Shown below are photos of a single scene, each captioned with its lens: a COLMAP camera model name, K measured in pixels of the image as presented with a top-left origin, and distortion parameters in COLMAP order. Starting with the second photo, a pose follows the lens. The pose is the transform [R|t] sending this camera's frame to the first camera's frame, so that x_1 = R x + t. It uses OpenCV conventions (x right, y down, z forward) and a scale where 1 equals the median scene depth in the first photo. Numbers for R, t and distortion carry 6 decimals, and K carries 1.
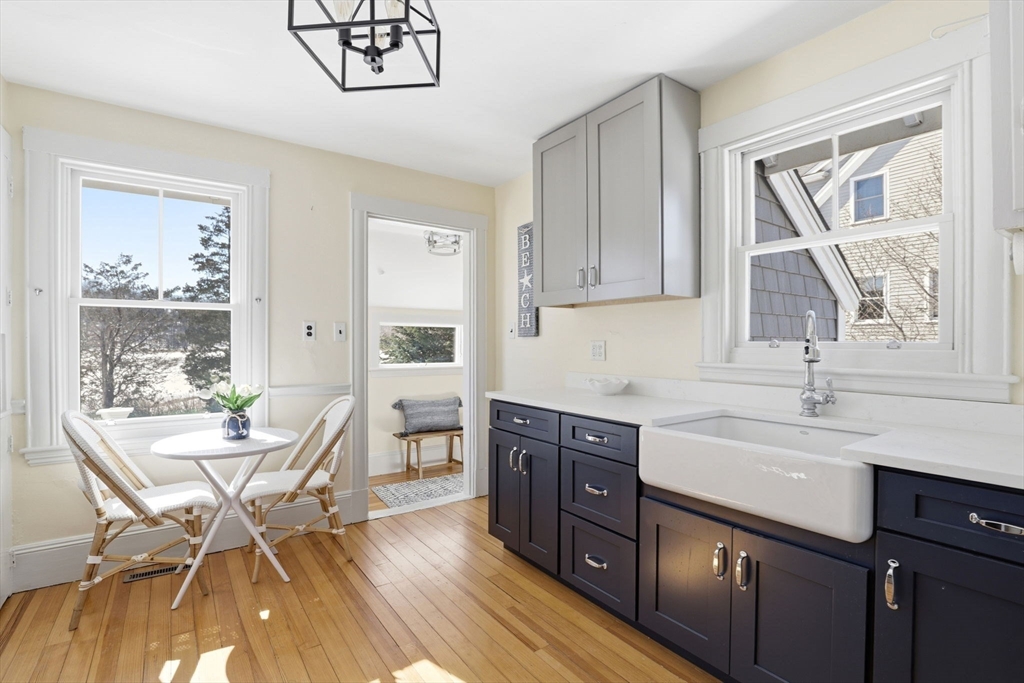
lens RADIAL K [[471.0, 0, 496.8], [0, 471.0, 345.5], [0, 0, 1]] dist [-0.017468, 0.000379]
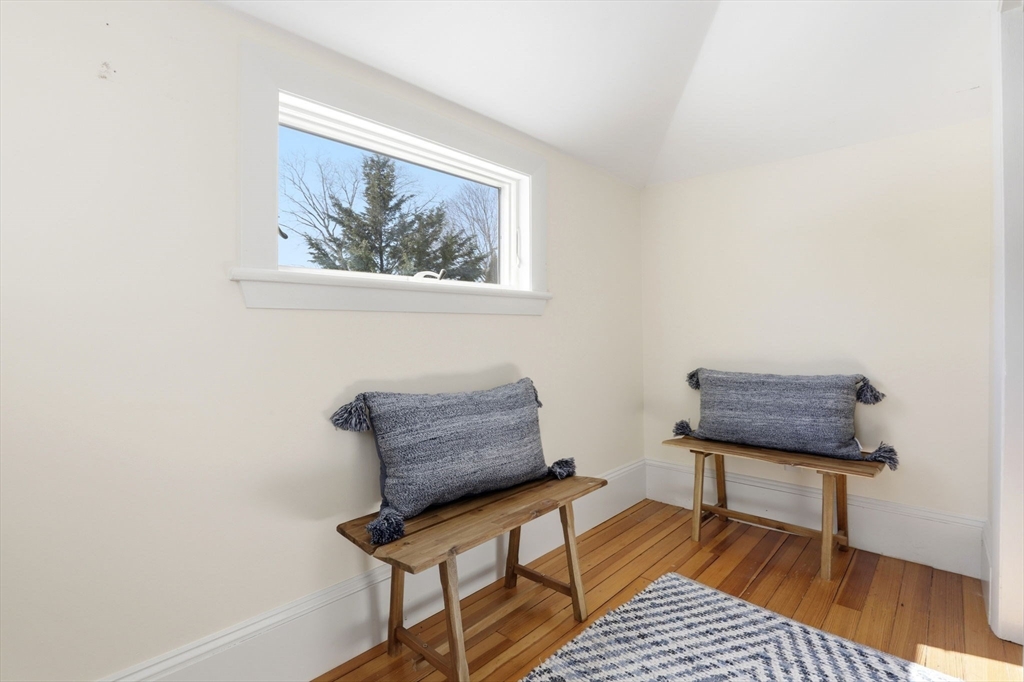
lens RADIAL K [[477.5, 0, 509.7], [0, 477.5, 347.1], [0, 0, 1]] dist [-0.040609, 0.000319]
pose [[0.976353, -0.011715, 0.215867, -0.275610], [0.002434, 0.999063, 0.043209, 0.116825], [-0.216171, -0.041661, 0.975466, 1.095587]]
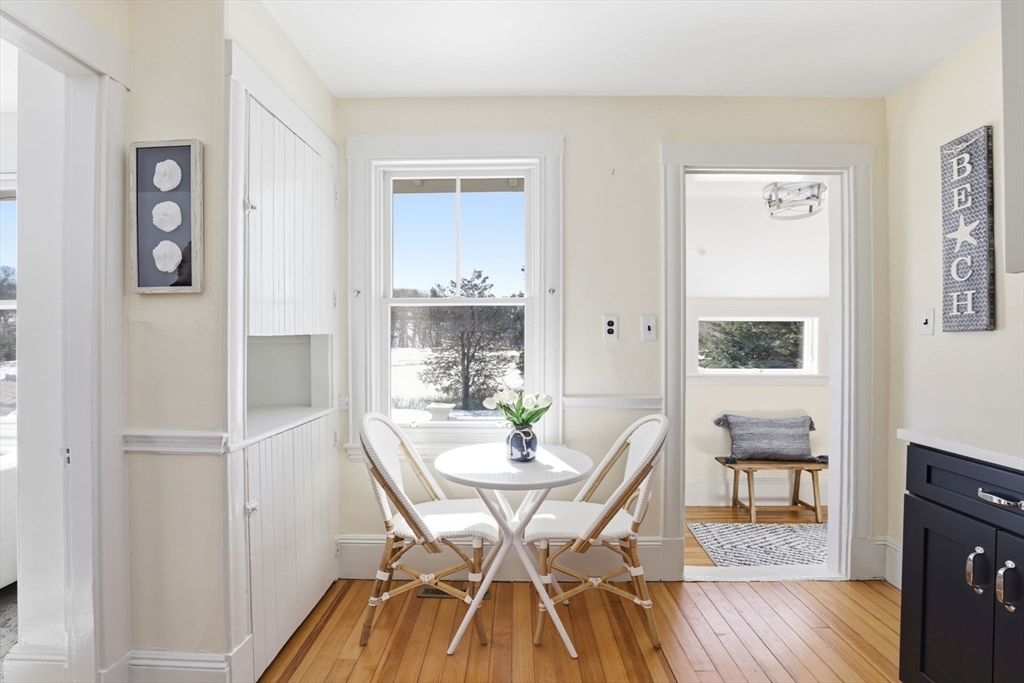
lens RADIAL K [[477.5, 0, 509.7], [0, 477.5, 347.6], [0, 0, 1]] dist [-0.040609, 0.000319]
pose [[0.817803, 0.004623, -0.575480, -0.069625], [-0.001820, 0.999984, 0.005448, -0.000941], [0.575496, -0.003408, 0.817798, 0.225403]]
